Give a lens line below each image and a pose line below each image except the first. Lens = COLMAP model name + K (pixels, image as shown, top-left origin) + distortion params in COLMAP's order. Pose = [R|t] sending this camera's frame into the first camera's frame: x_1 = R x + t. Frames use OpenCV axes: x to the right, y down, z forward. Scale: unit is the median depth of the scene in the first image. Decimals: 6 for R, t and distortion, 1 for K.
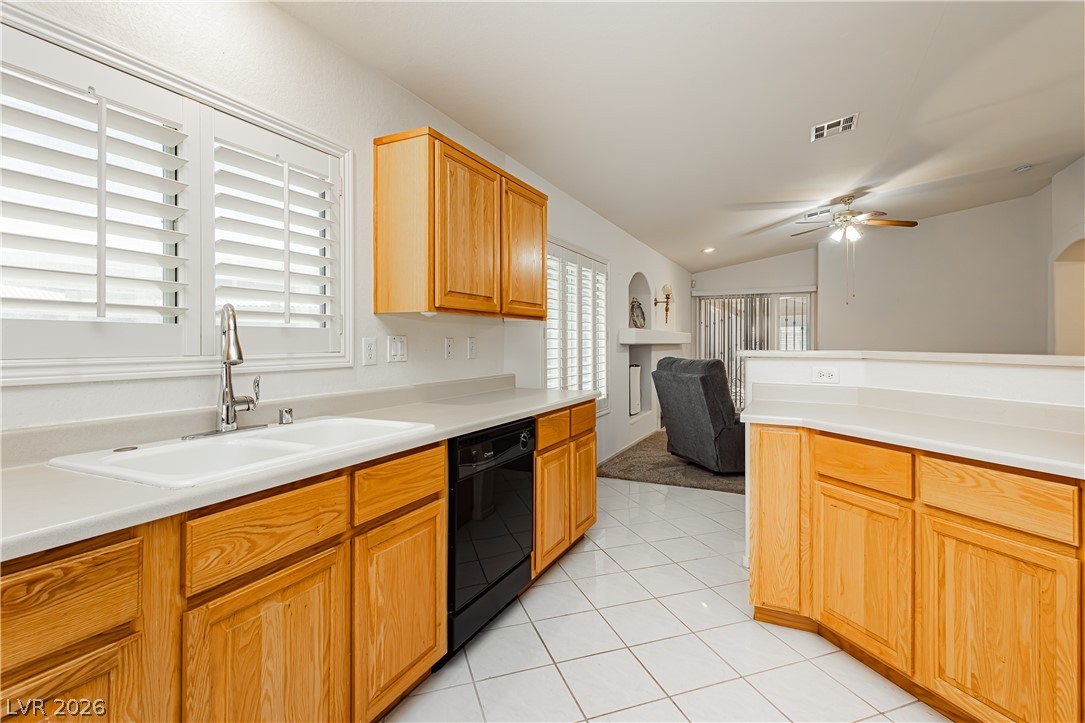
lens RADIAL K [[509.7, 0, 570.9], [0, 509.7, 338.0], [0, 0, 1]] dist [0.004576, -0.000874]
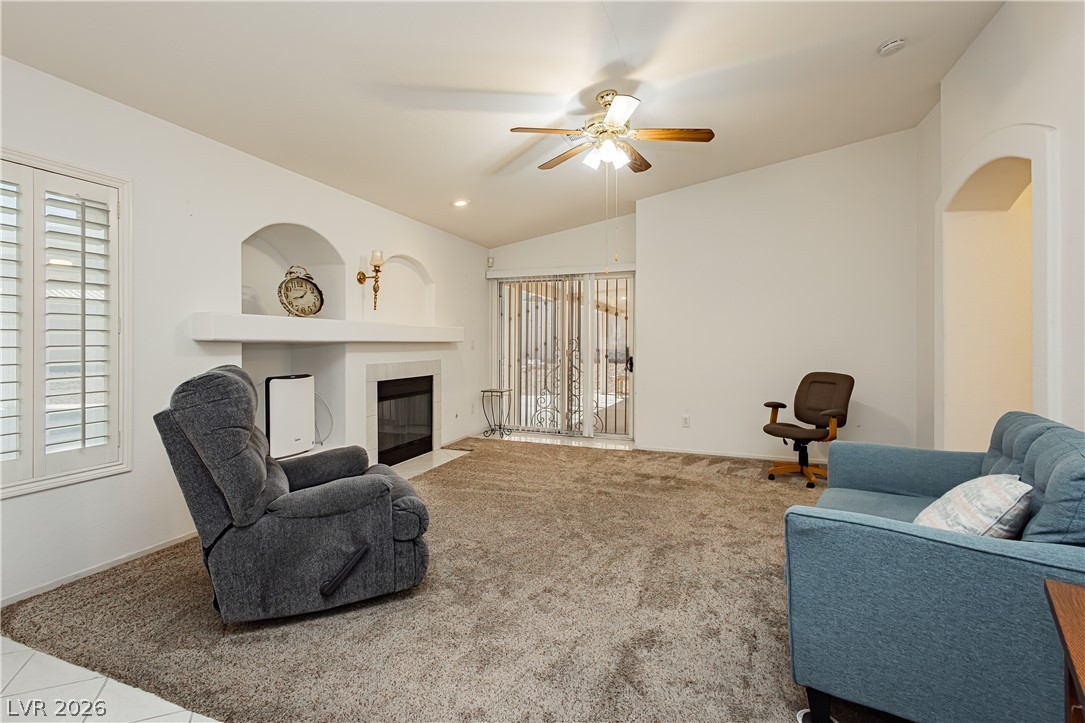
lens RADIAL K [[509.7, 0, 522.3], [0, 509.7, 337.3], [0, 0, 1]] dist [0.004576, -0.000874]
pose [[0.998785, 0.003585, 0.049143, 0.343047], [-0.003505, 0.999992, -0.001709, 0.006334], [-0.049148, 0.001535, 0.998790, 0.343592]]
